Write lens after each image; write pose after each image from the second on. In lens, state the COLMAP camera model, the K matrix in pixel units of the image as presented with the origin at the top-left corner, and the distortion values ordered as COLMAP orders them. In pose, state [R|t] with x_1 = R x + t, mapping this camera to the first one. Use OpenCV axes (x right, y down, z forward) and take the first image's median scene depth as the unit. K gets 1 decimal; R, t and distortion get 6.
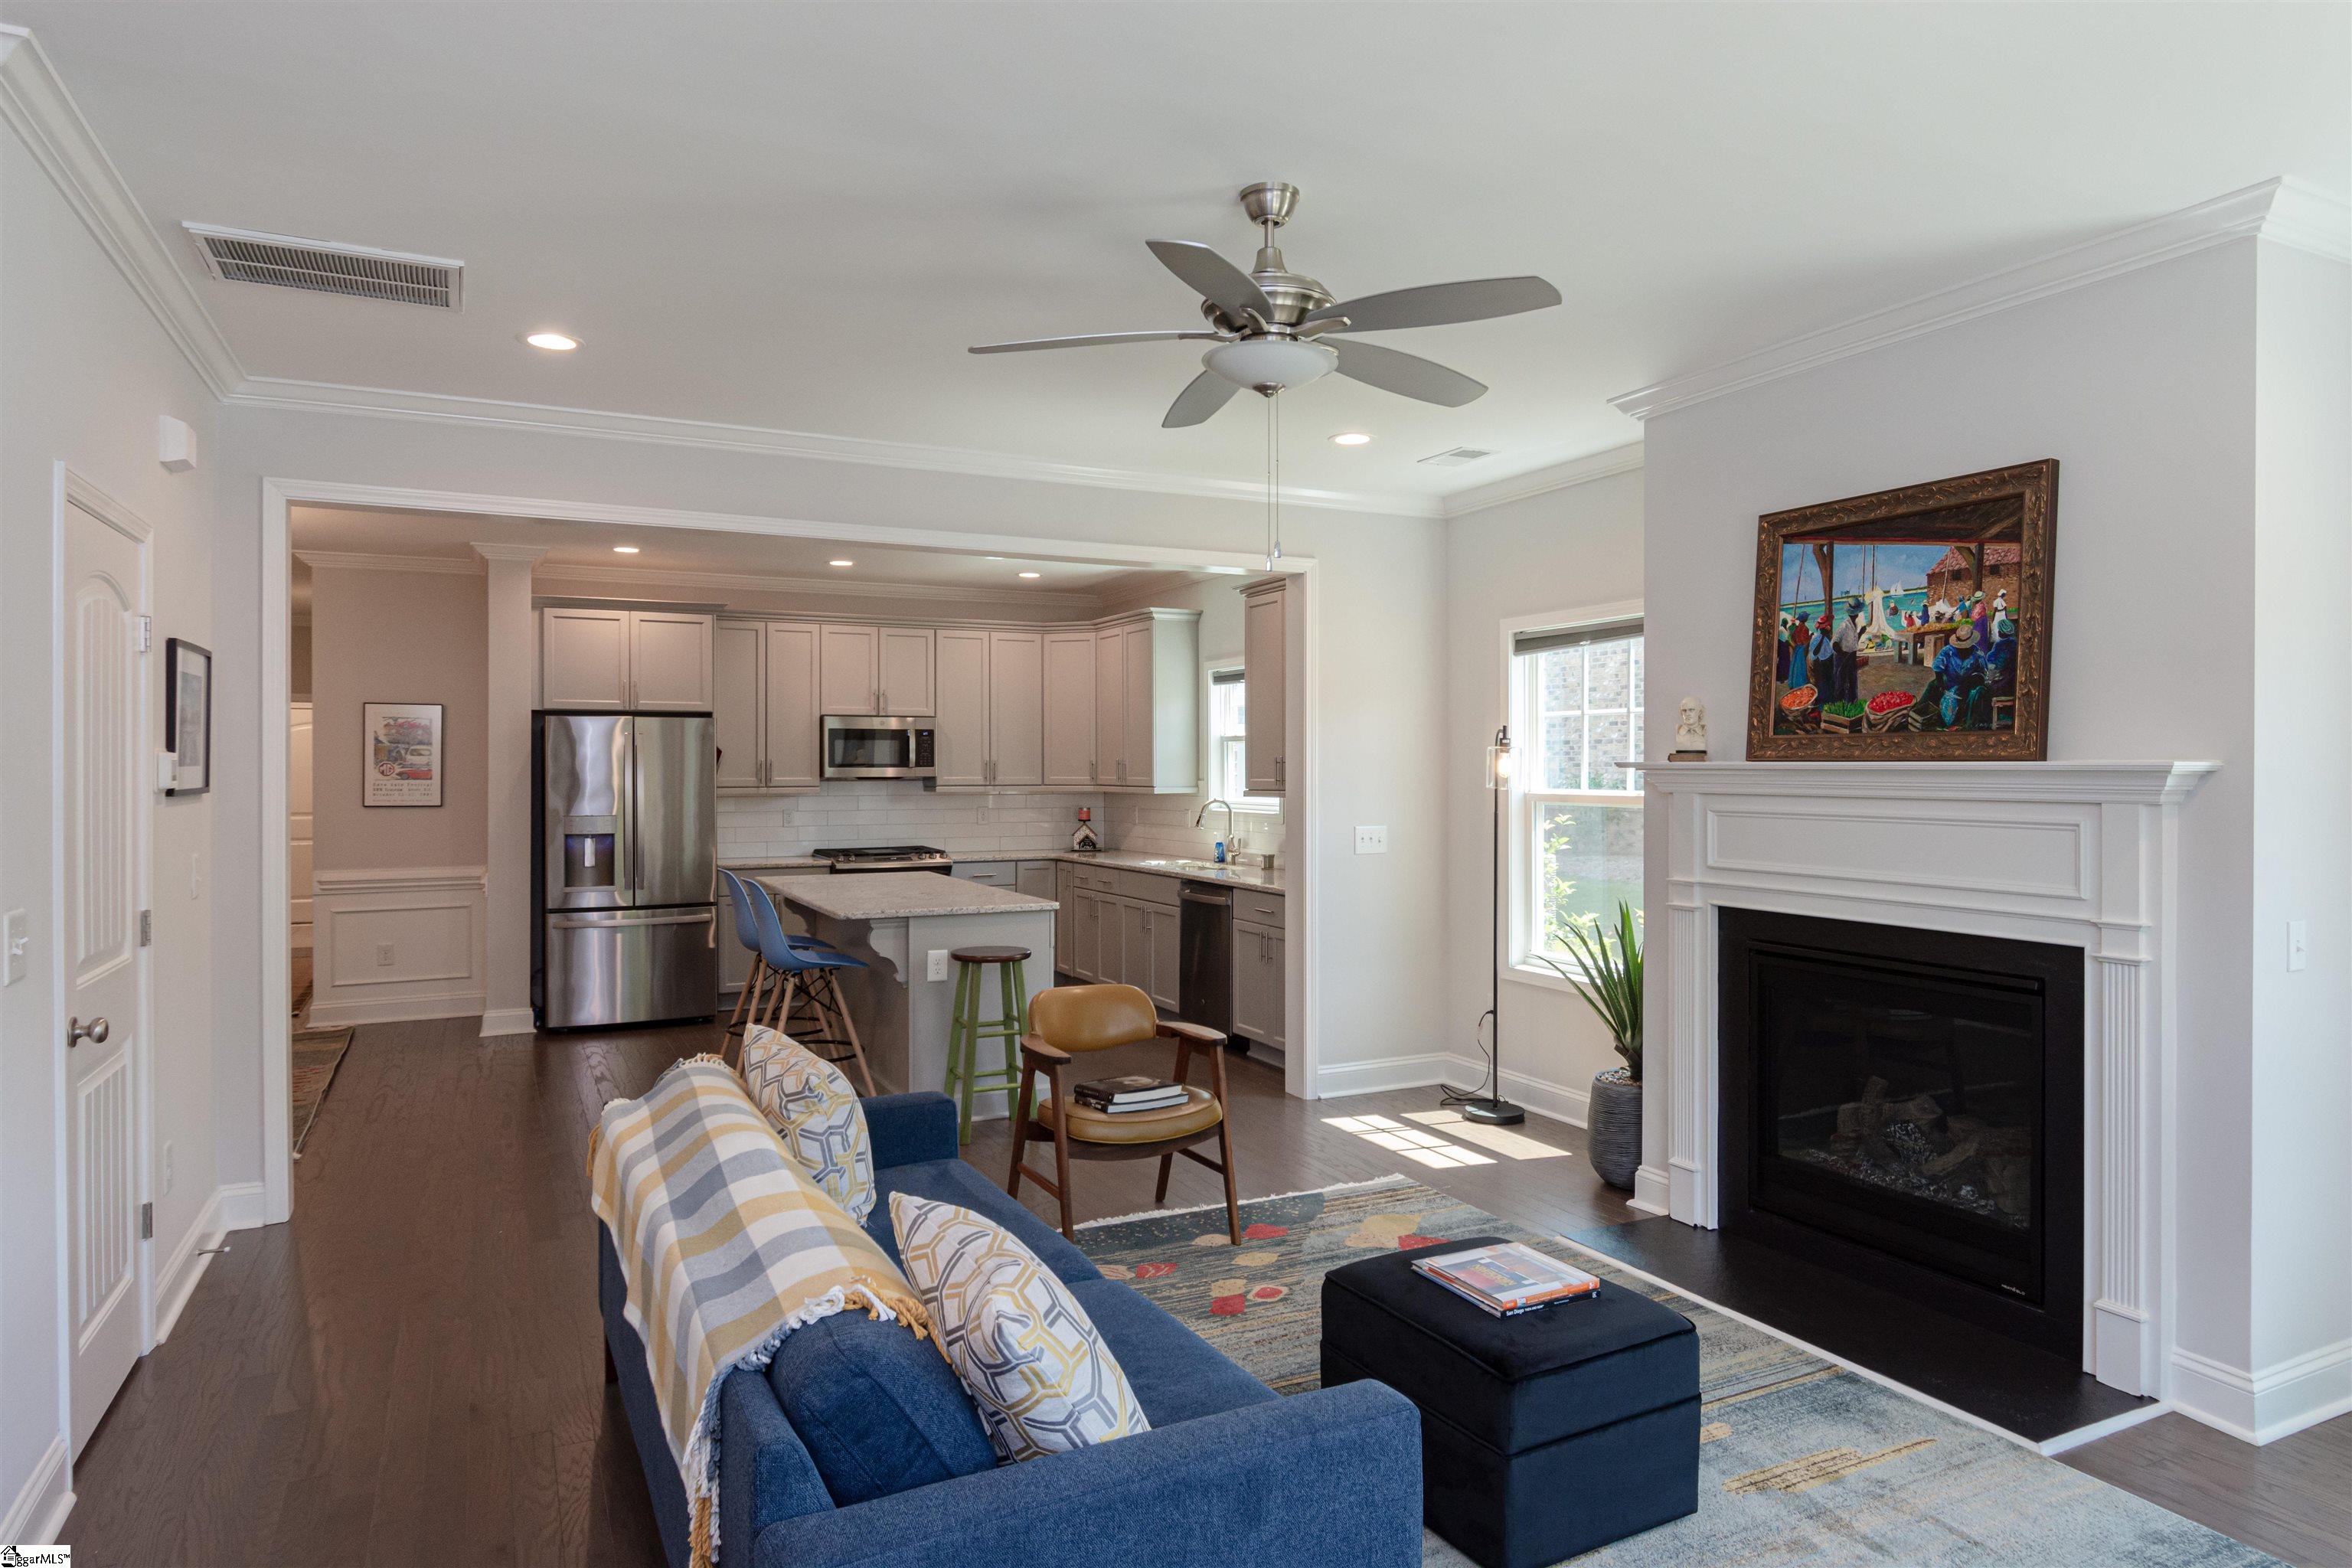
lens RADIAL K [[1387.1, 0, 1181.3], [0, 1387.1, 771.5], [0, 0, 1]] dist [-0.000246, -0.002258]
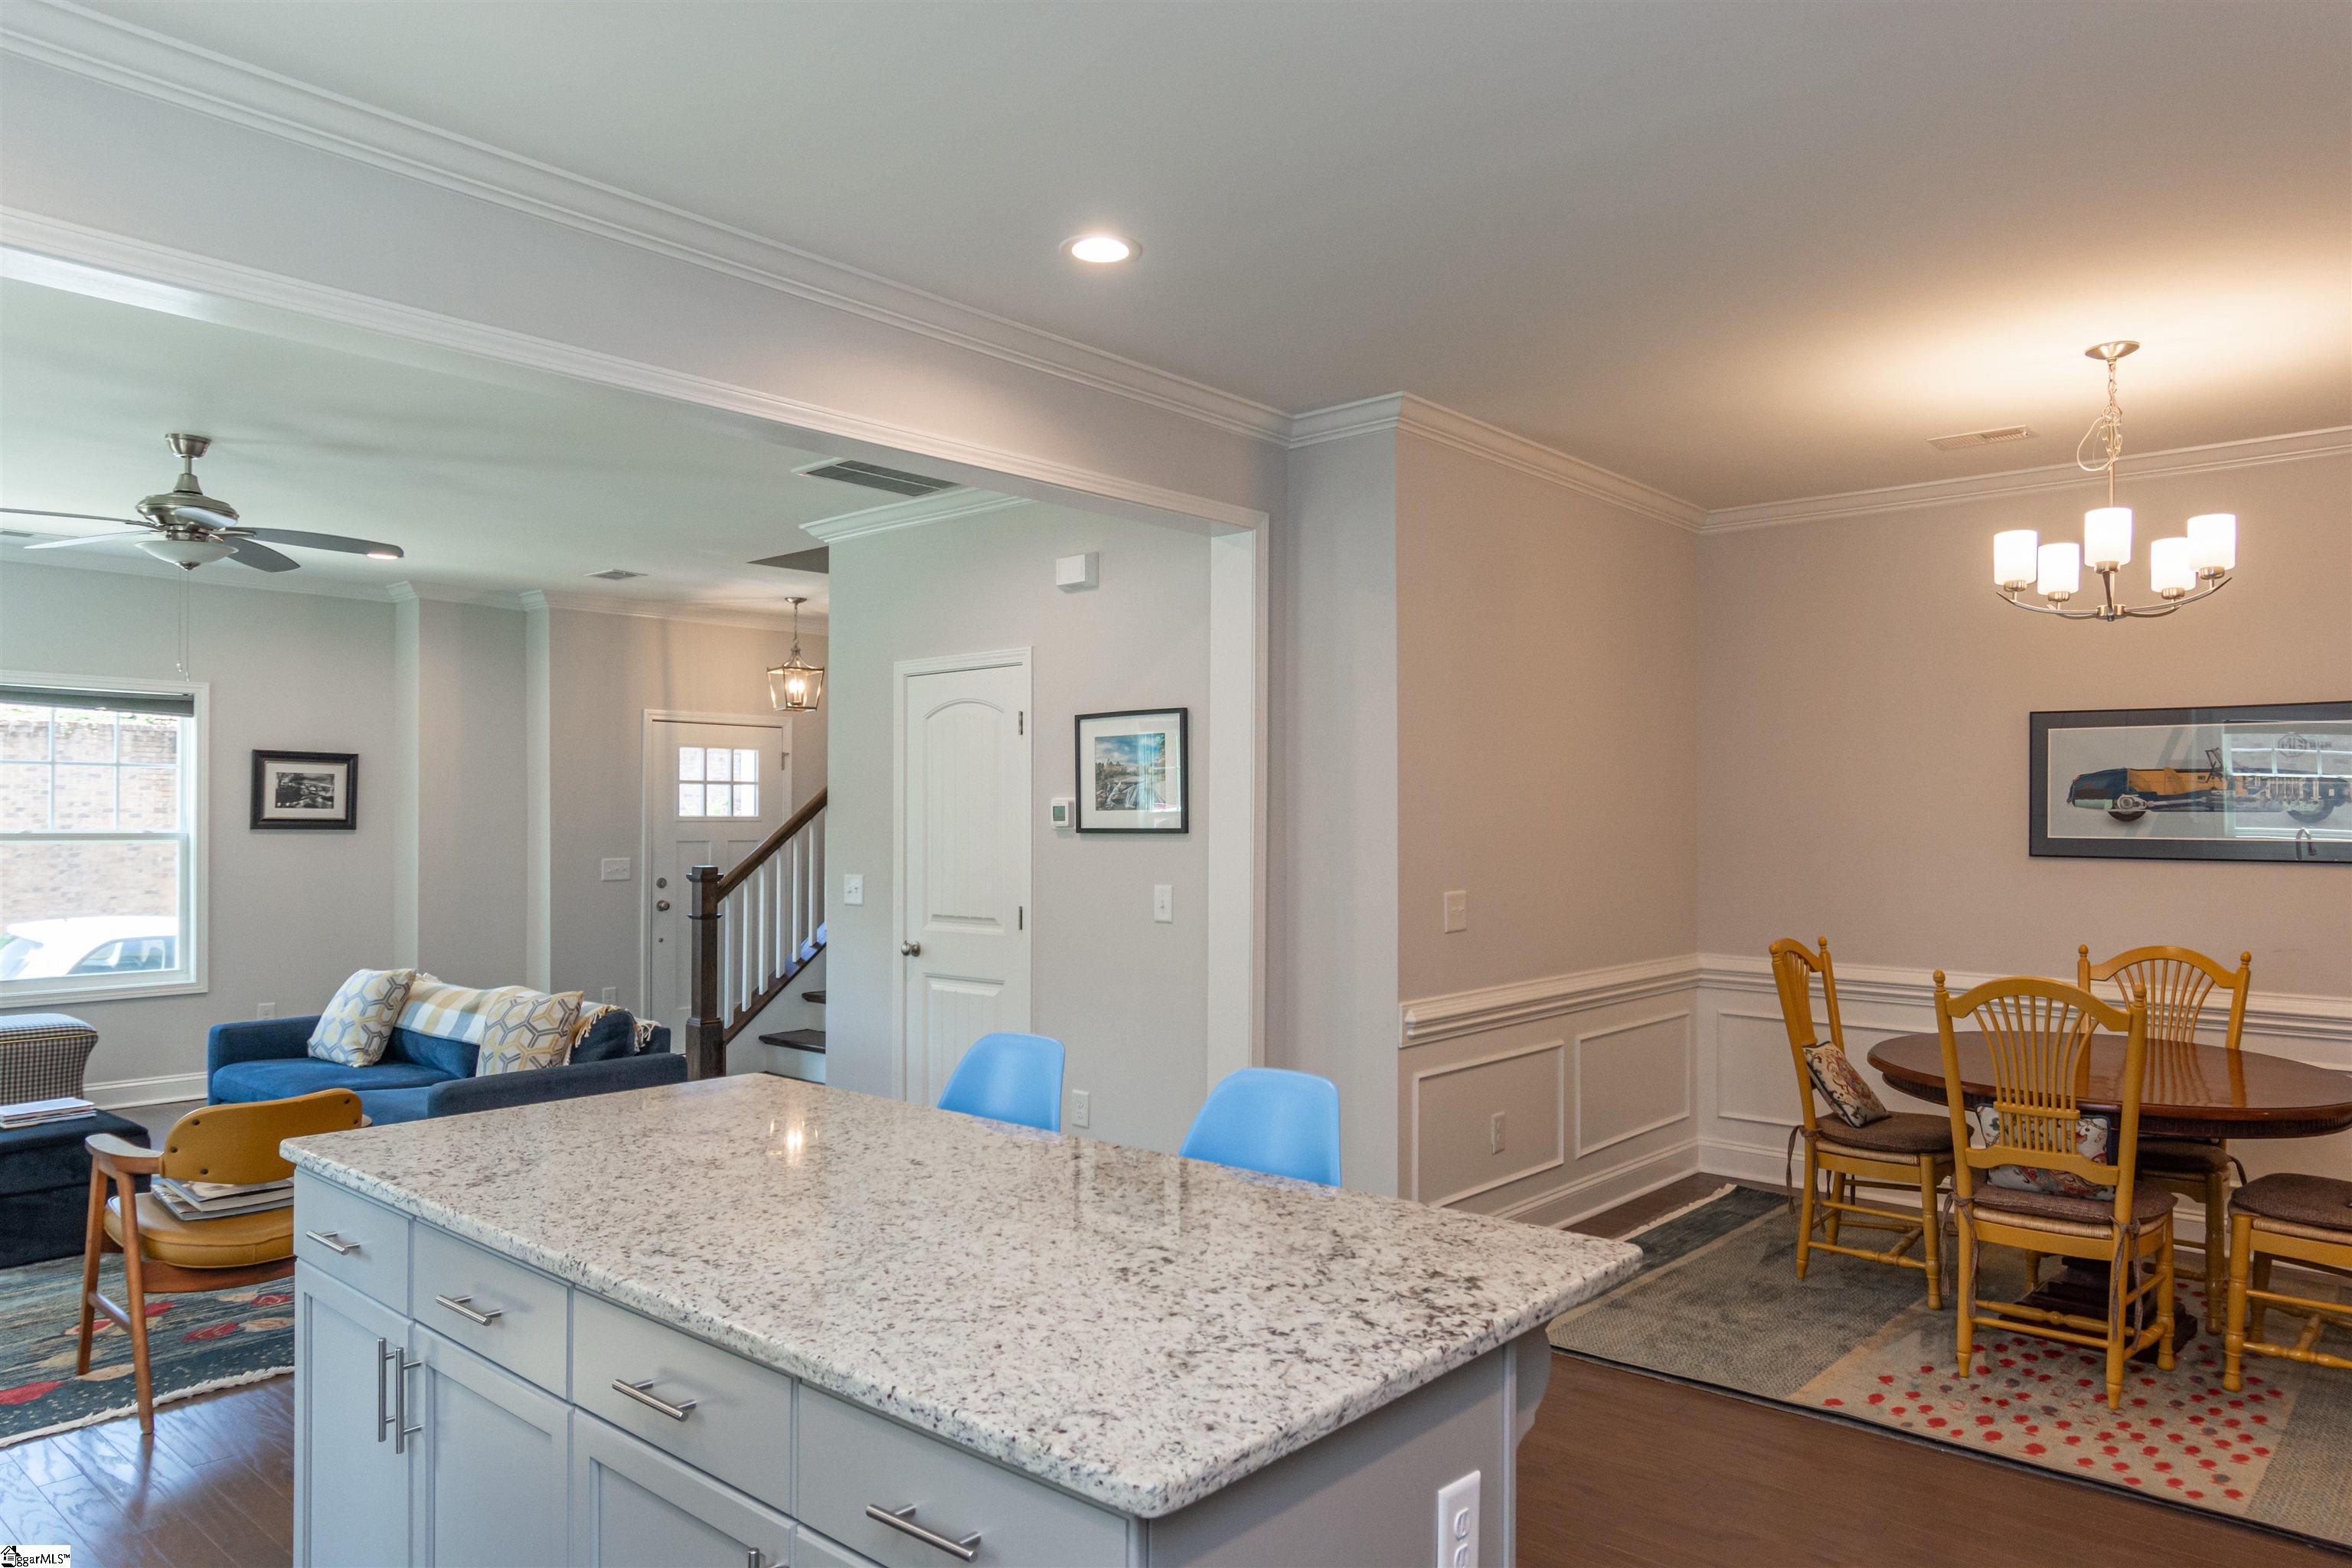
lens RADIAL K [[1541.8, 0, 1171.1], [0, 1541.8, 806.1], [0, 0, 1]] dist [-0.003197, -0.002570]
pose [[-0.928067, -0.004838, -0.372381, -0.219701], [-0.002775, 0.999978, -0.006076, 0.001270], [0.372402, -0.004605, -0.928060, 2.069930]]
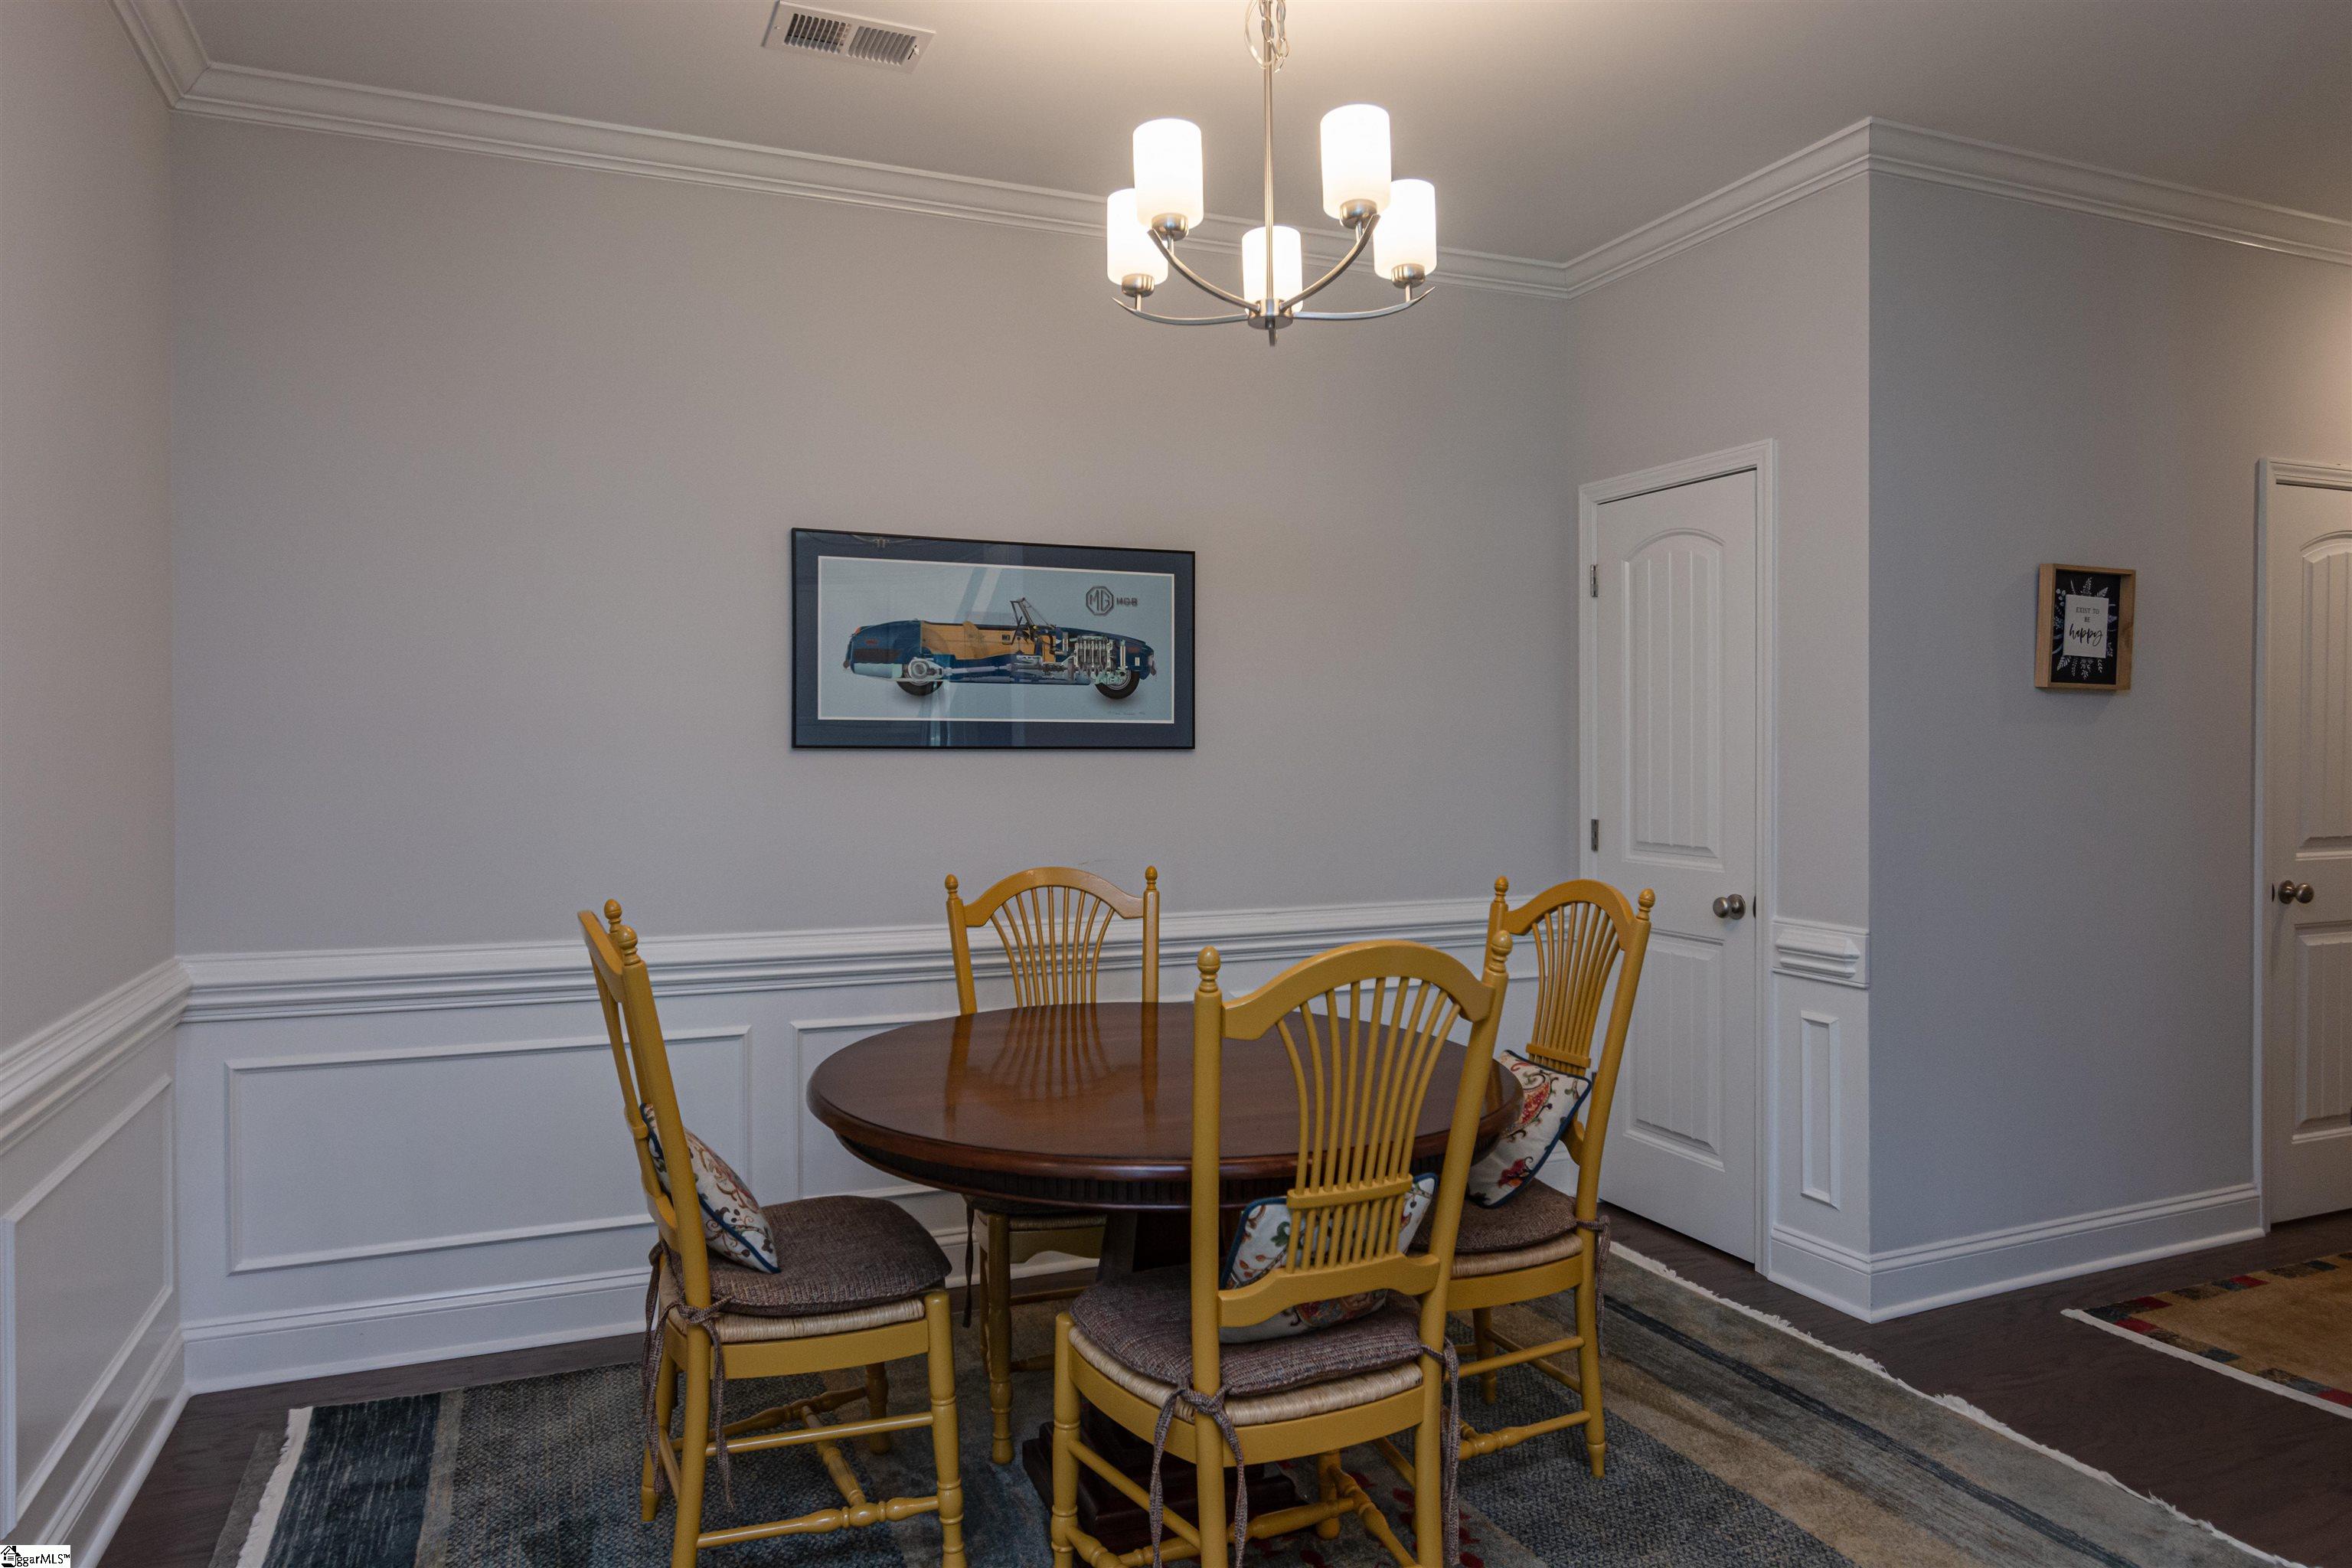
lens RADIAL K [[1492.6, 0, 1169.9], [0, 1492.6, 767.9], [0, 0, 1]] dist [0.008785, -0.000517]
pose [[-0.060867, 0.011075, -0.998084, -0.554558], [0.002651, 0.999937, 0.010934, 0.035304], [0.998142, -0.001980, -0.060893, 1.407611]]
